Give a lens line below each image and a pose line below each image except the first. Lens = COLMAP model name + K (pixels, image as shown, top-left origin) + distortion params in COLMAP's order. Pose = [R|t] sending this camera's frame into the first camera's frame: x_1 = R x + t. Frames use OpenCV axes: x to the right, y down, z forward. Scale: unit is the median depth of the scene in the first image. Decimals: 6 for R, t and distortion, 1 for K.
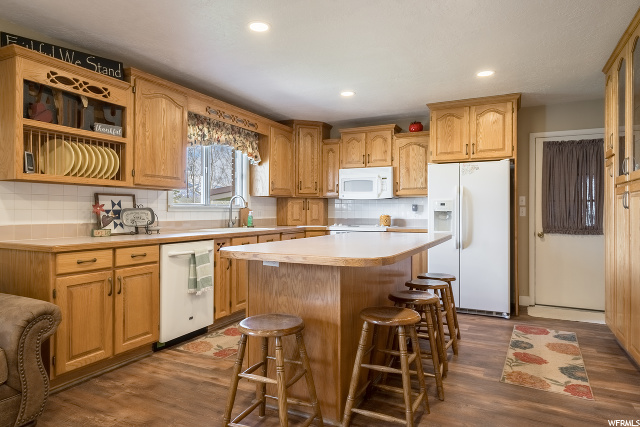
lens RADIAL K [[382.6, 0, 320.0], [0, 382.6, 213.5], [0, 0, 1]] dist [0.004014, 0.001098]
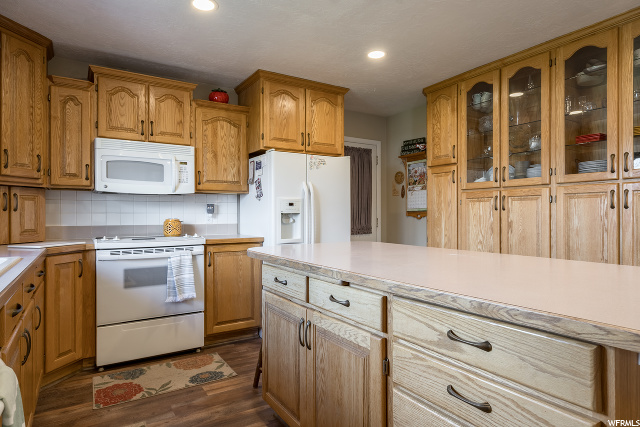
lens RADIAL K [[382.6, 0, 320.0], [0, 382.6, 213.5], [0, 0, 1]] dist [0.004014, 0.001098]
pose [[0.520685, -0.002145, 0.853746, -0.264979], [0.008209, 0.999963, -0.002494, -0.002621], [-0.853710, 0.008308, 0.520683, 0.461799]]
